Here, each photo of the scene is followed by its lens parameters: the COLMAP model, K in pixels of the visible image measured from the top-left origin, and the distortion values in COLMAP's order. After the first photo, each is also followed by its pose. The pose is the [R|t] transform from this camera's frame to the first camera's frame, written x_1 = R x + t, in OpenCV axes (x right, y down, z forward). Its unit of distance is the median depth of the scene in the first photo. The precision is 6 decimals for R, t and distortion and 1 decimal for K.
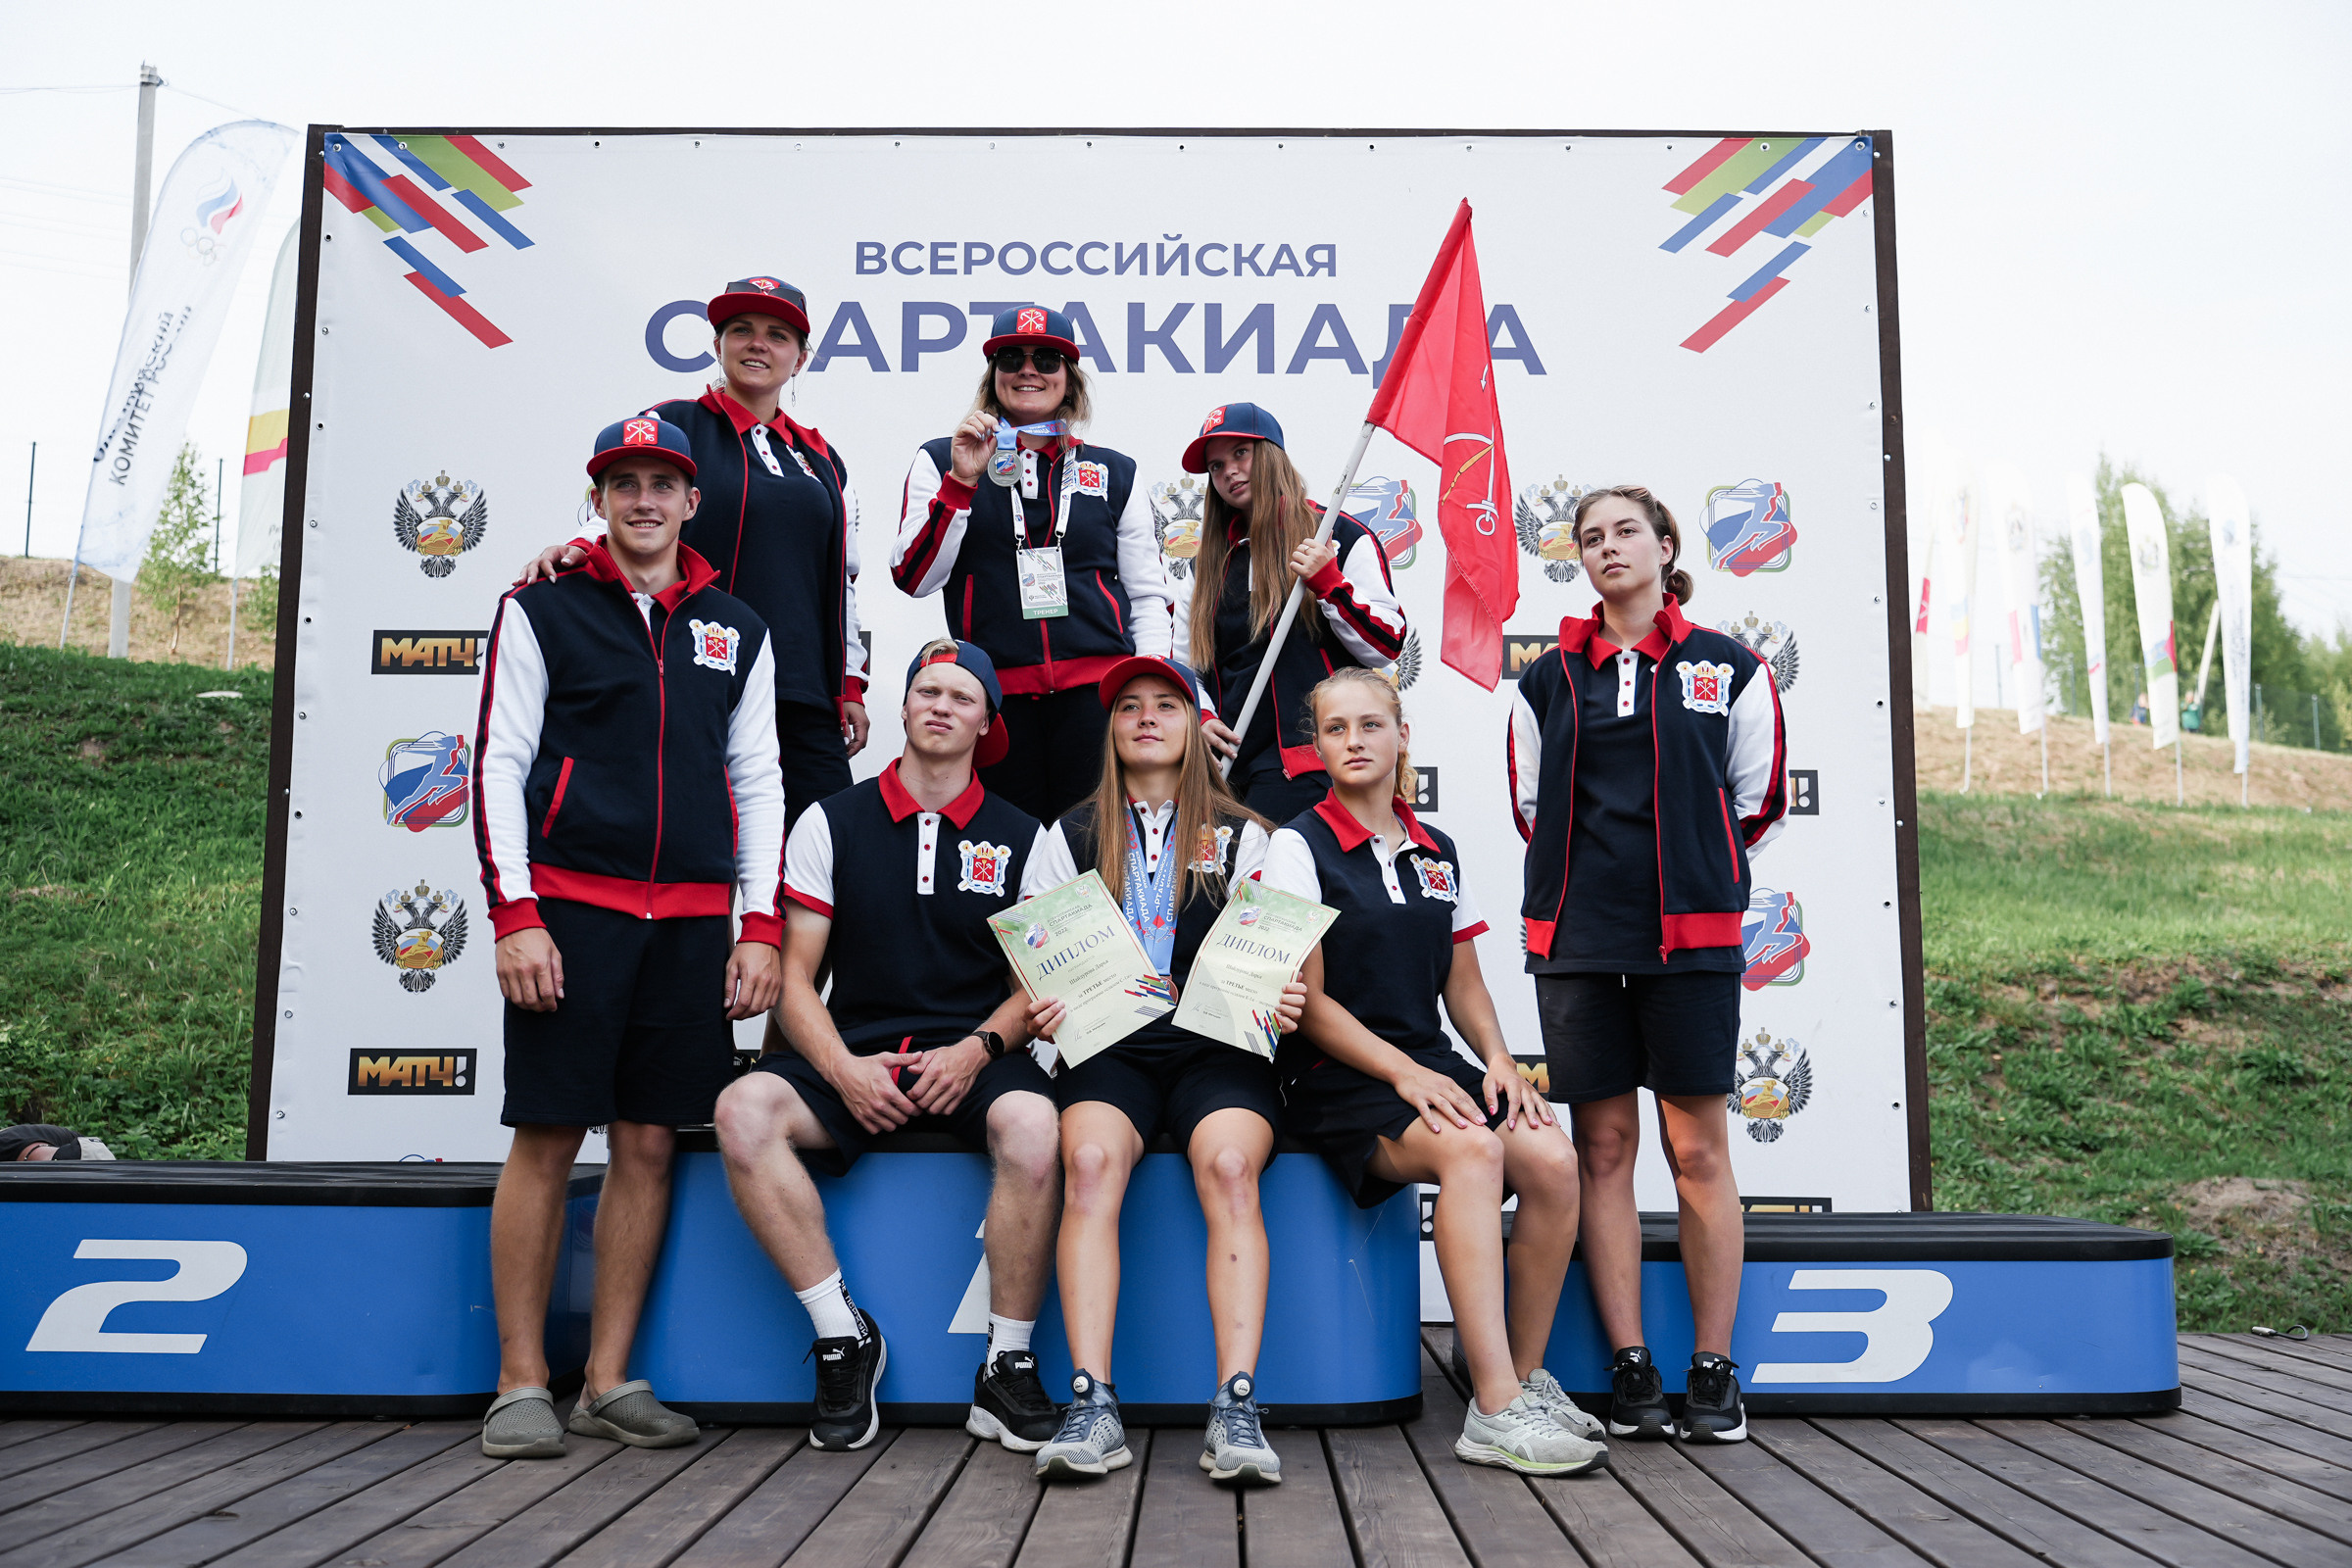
lens RADIAL K [[2482.4, 0, 1177.7], [0, 2482.4, 737.2], [0, 0, 1]] dist [0.007233, 0.000000]
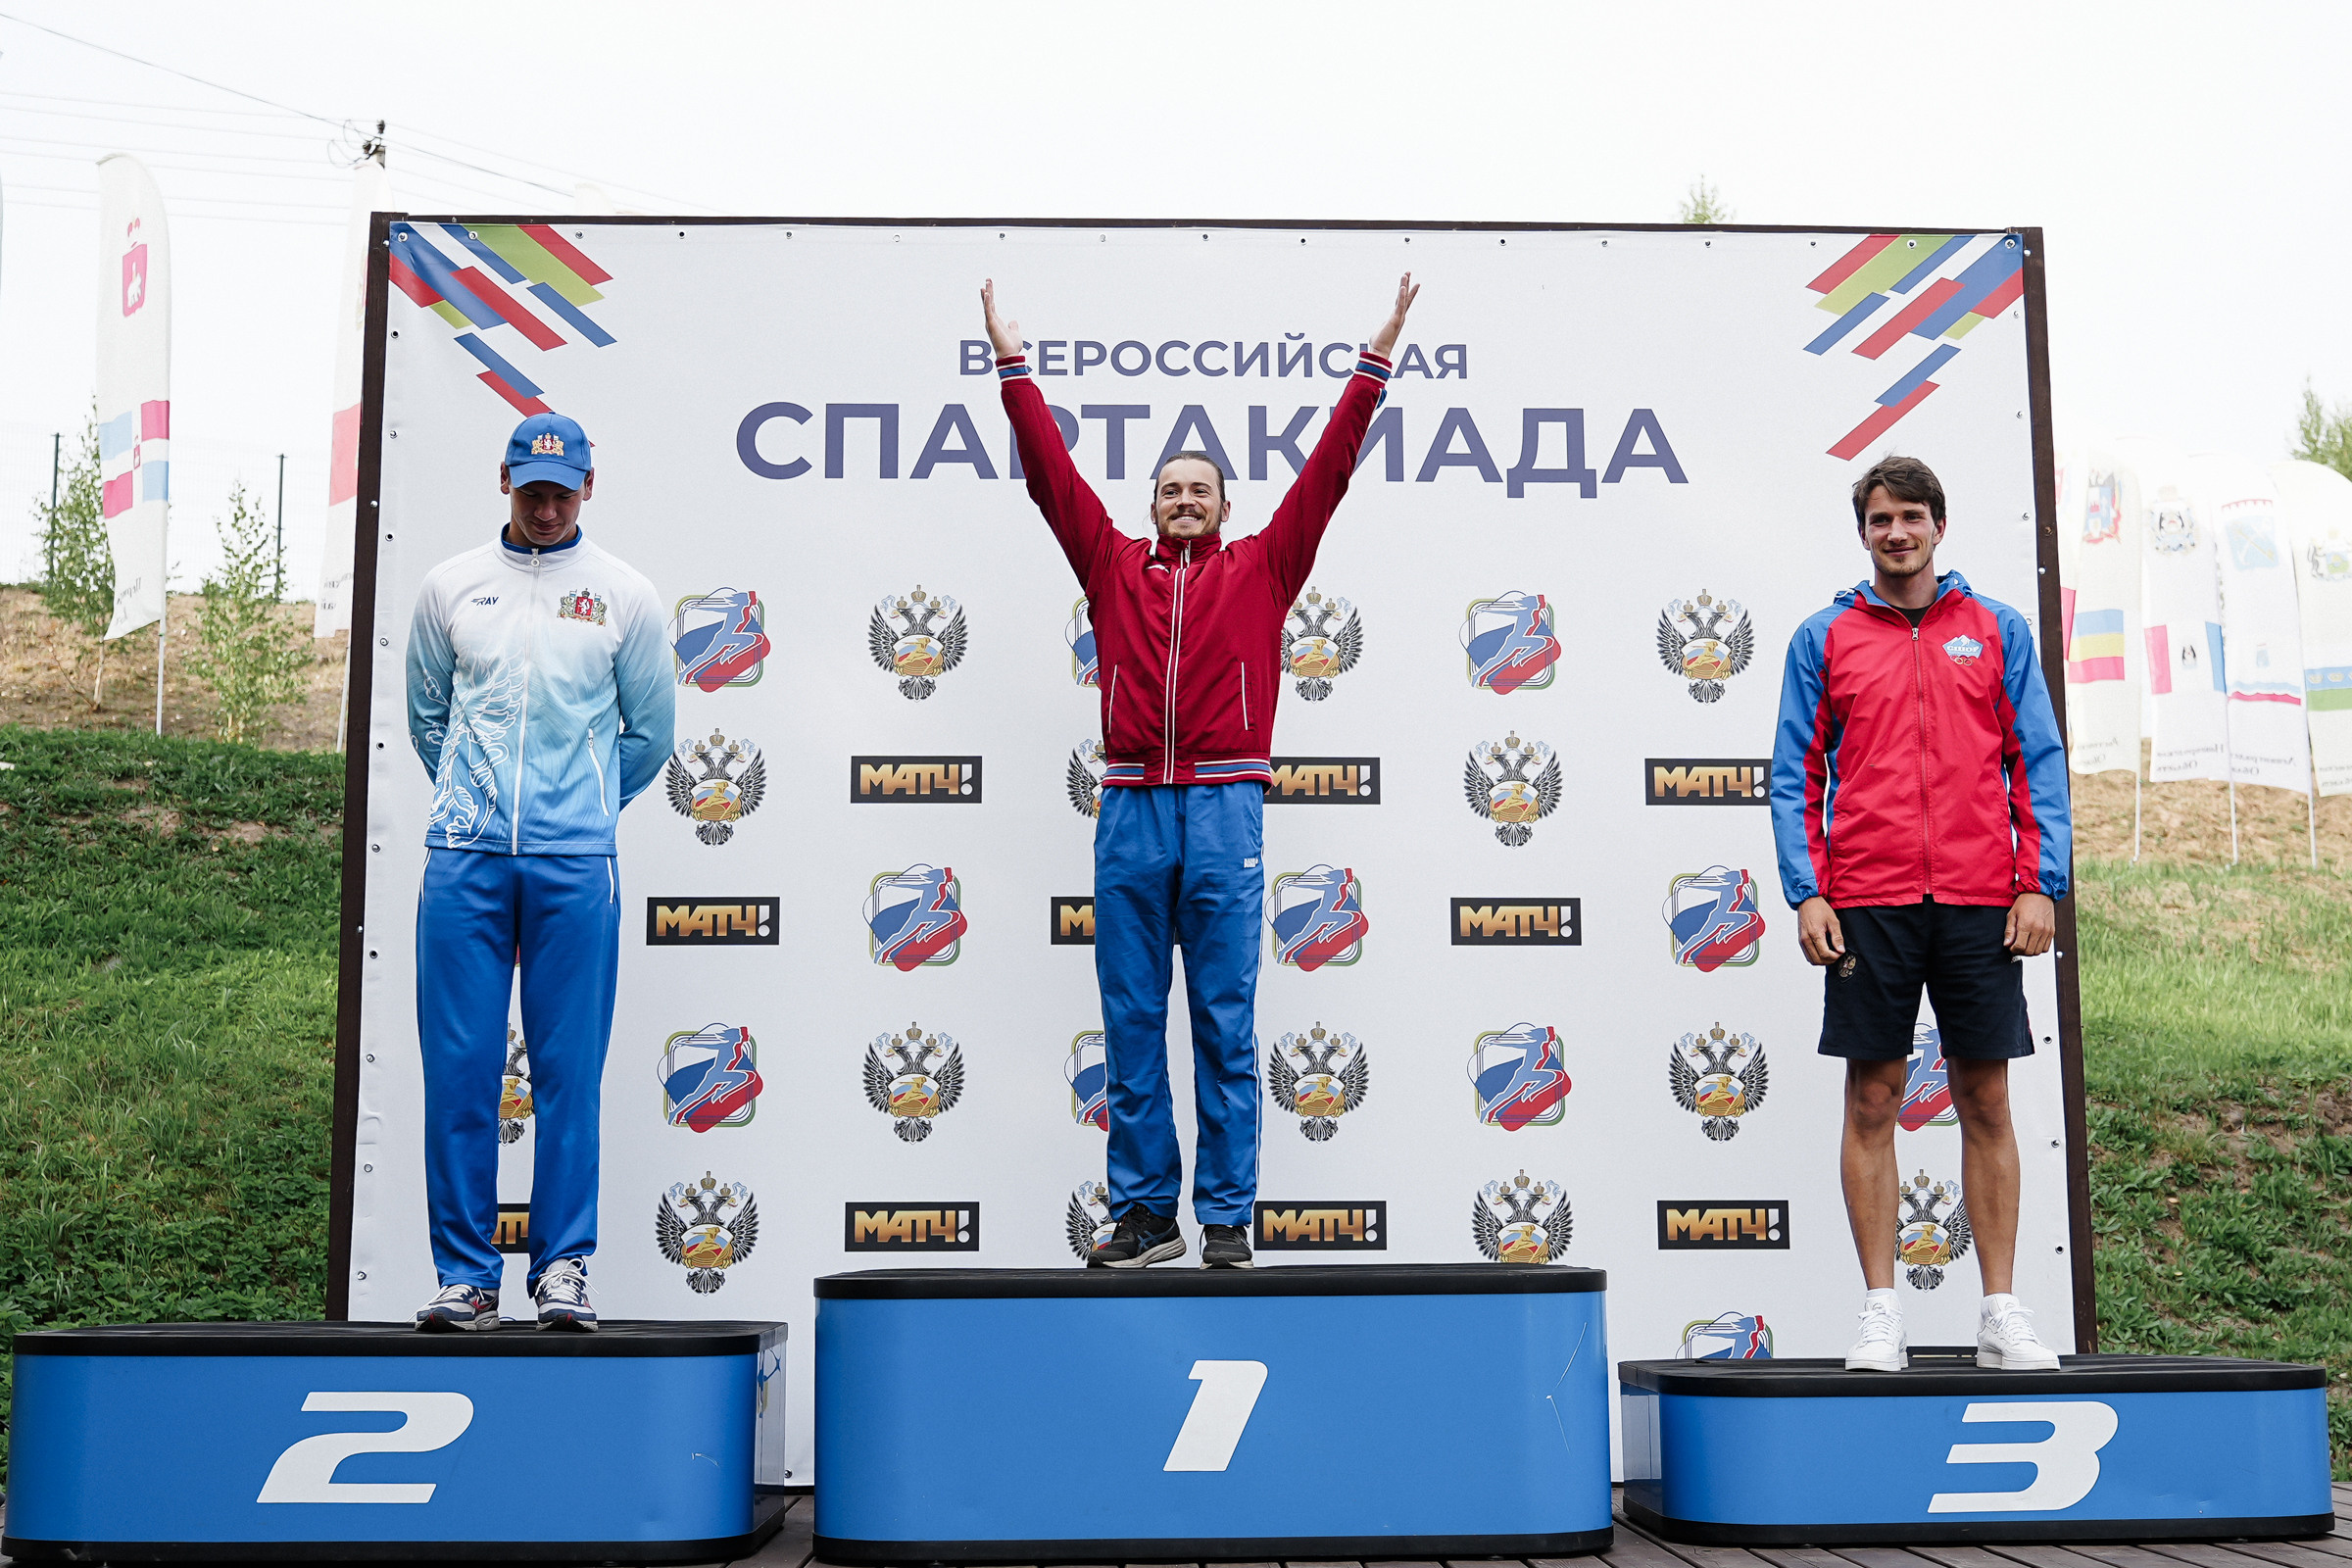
lens RADIAL K [[3590.9, 0, 1181.5], [0, 3590.9, 606.5], [0, 0, 1]] dist [-0.014321, 0.000000]
pose [[0.998924, -0.000979, 0.046357, -0.108932], [0.002822, 0.999208, -0.039688, -0.044149], [-0.046282, 0.039776, 0.998136, -0.361596]]
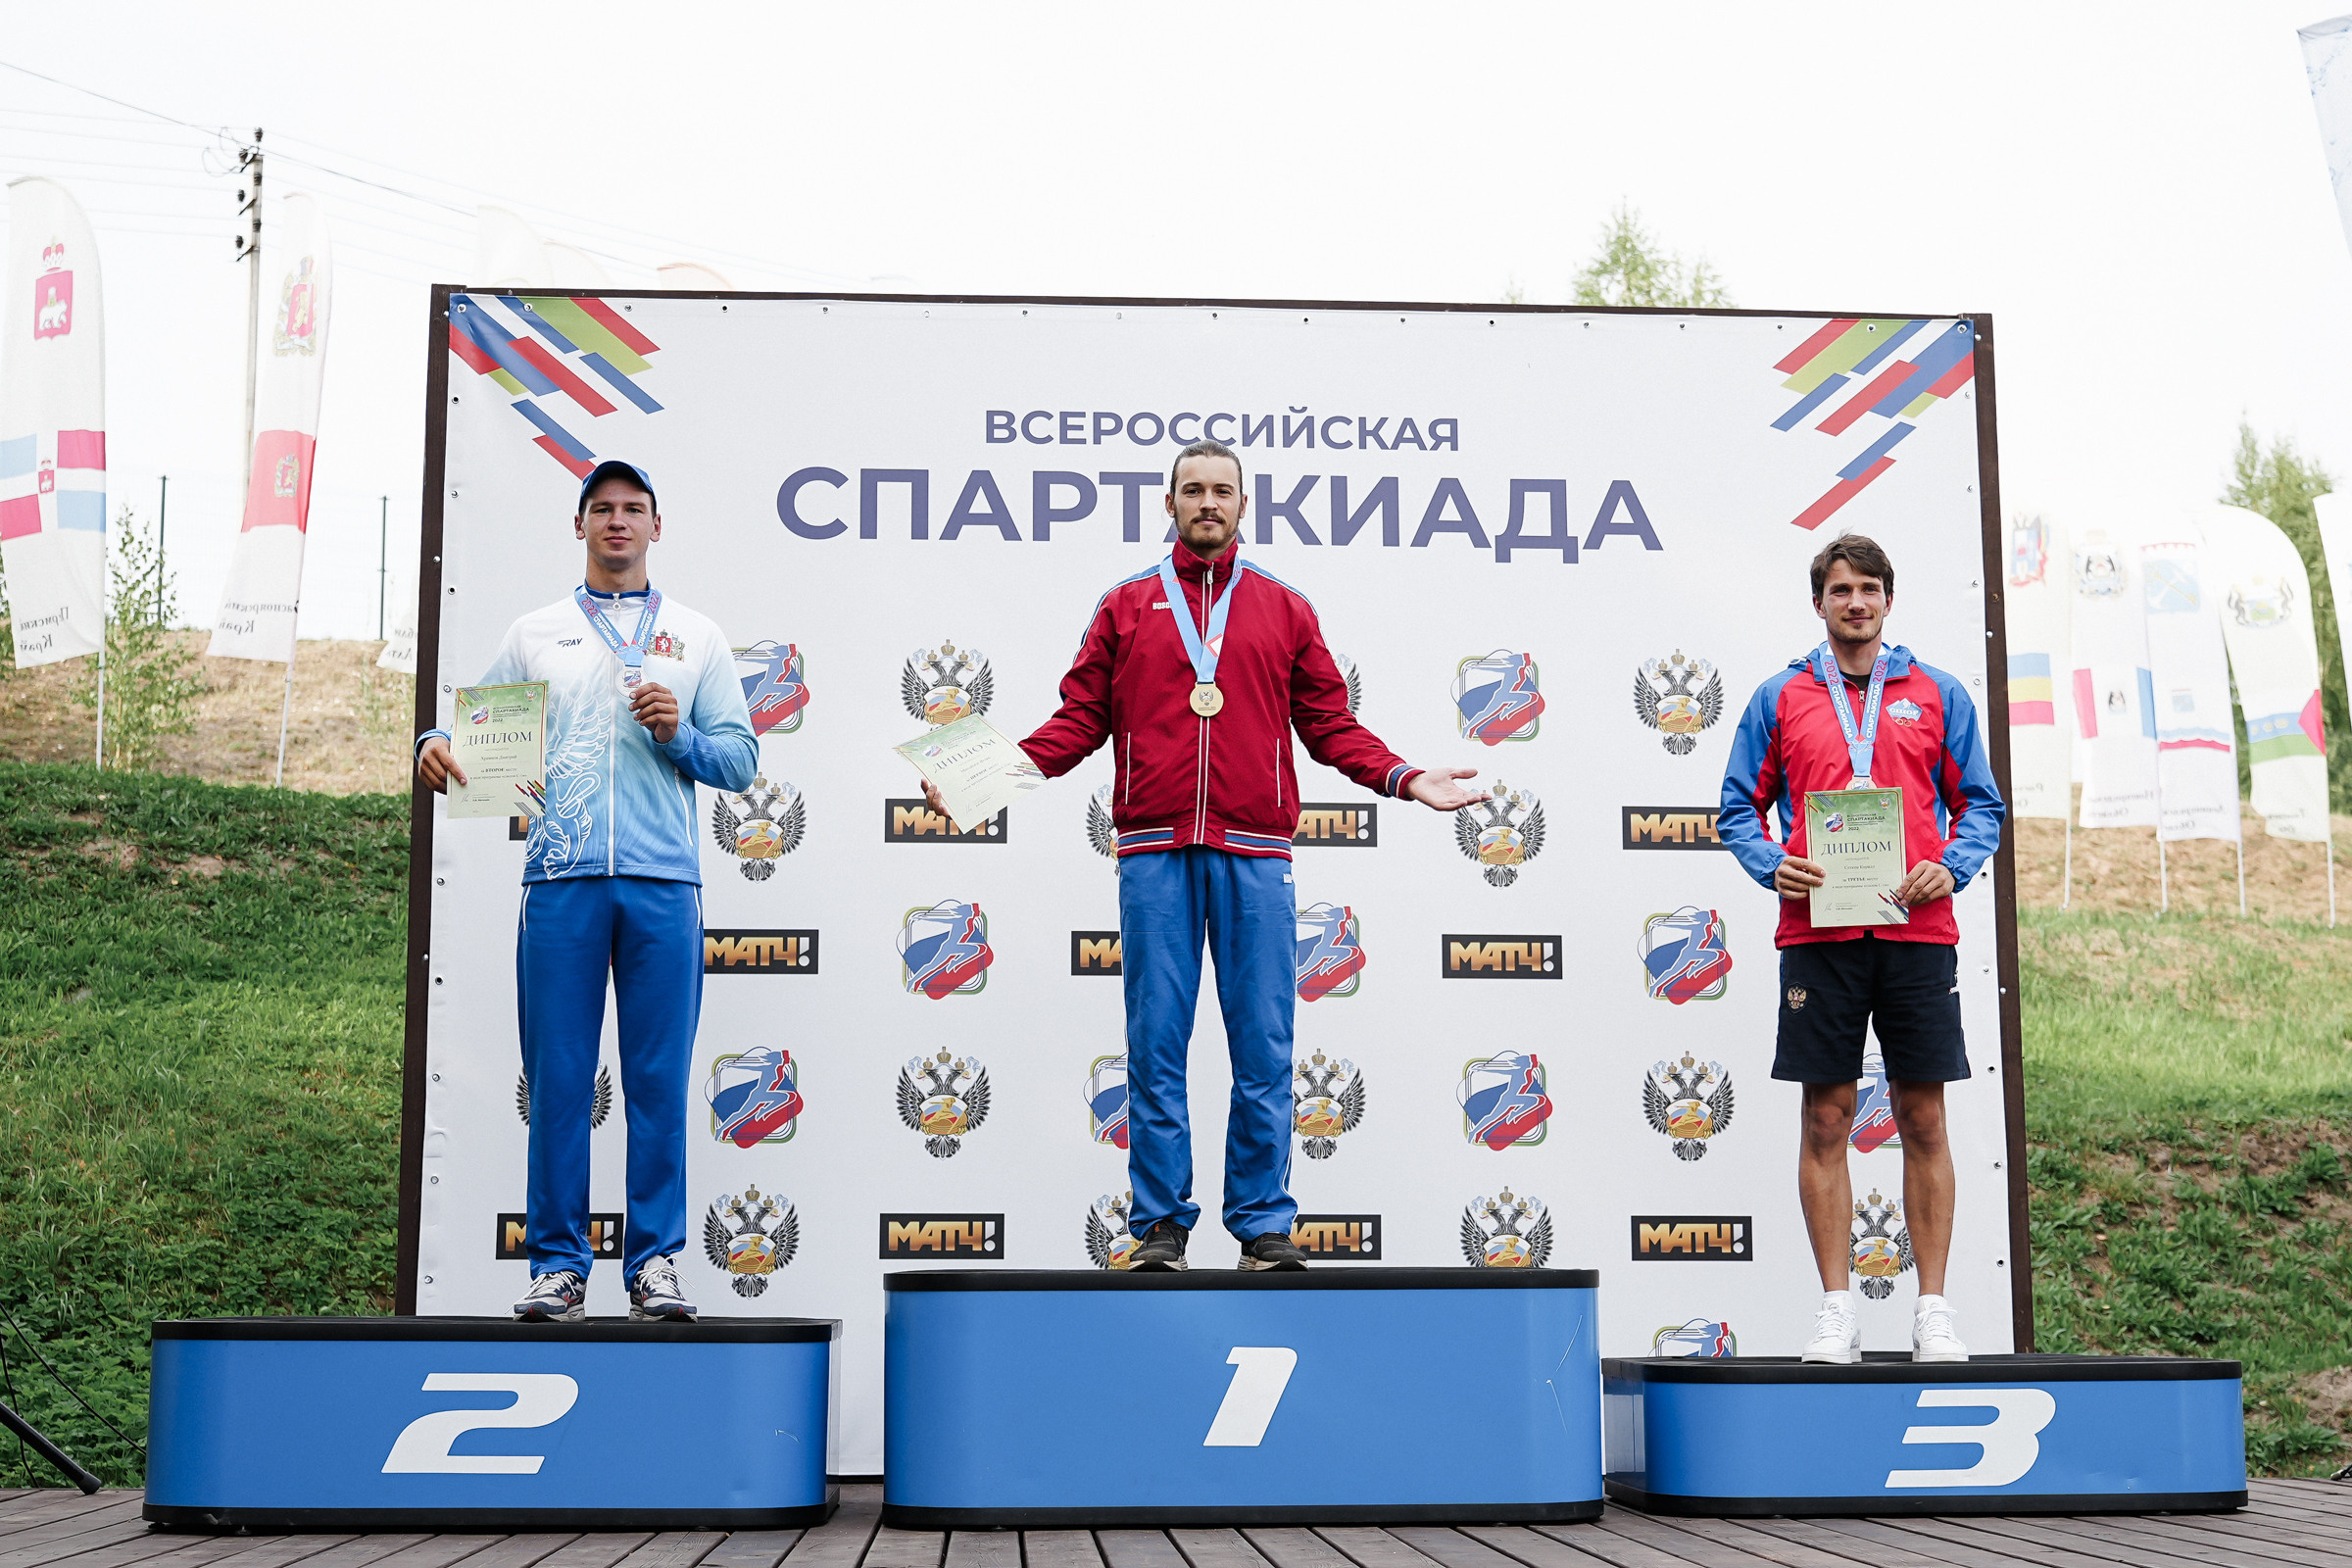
lens RADIAL K [[3852.4, 0, 1149.6], [0, 3852.4, 653.0], [0, 0, 1]] dist [-0.009472, 0.000000]
pose [[0.997246, 0.006993, 0.073834, -0.178231], [-0.004487, 0.999410, -0.034061, -0.048095], [-0.074028, 0.033635, 0.996689, -0.561515]]
